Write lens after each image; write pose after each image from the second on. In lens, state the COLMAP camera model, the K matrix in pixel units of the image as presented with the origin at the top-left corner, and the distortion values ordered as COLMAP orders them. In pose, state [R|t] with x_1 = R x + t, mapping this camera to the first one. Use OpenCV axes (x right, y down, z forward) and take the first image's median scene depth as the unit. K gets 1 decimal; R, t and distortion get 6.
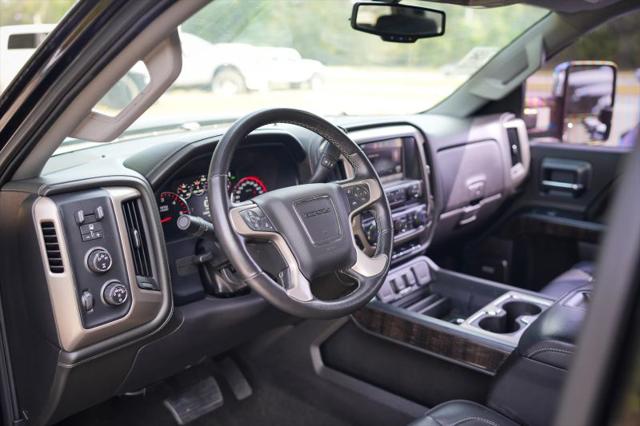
lens RADIAL K [[632.5, 0, 317.4], [0, 632.5, 211.3], [0, 0, 1]] dist [-0.147412, 0.174129]
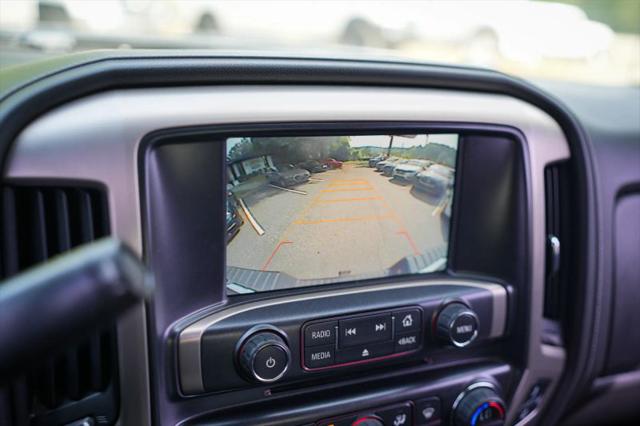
lens RADIAL K [[632.5, 0, 317.4], [0, 632.5, 211.3], [0, 0, 1]] dist [-0.147412, 0.174129]
pose [[0.888310, 0.199103, -0.413840, 0.203393], [-0.172005, 0.979783, 0.102174, -0.100432], [0.425816, -0.019579, 0.904598, 0.717581]]
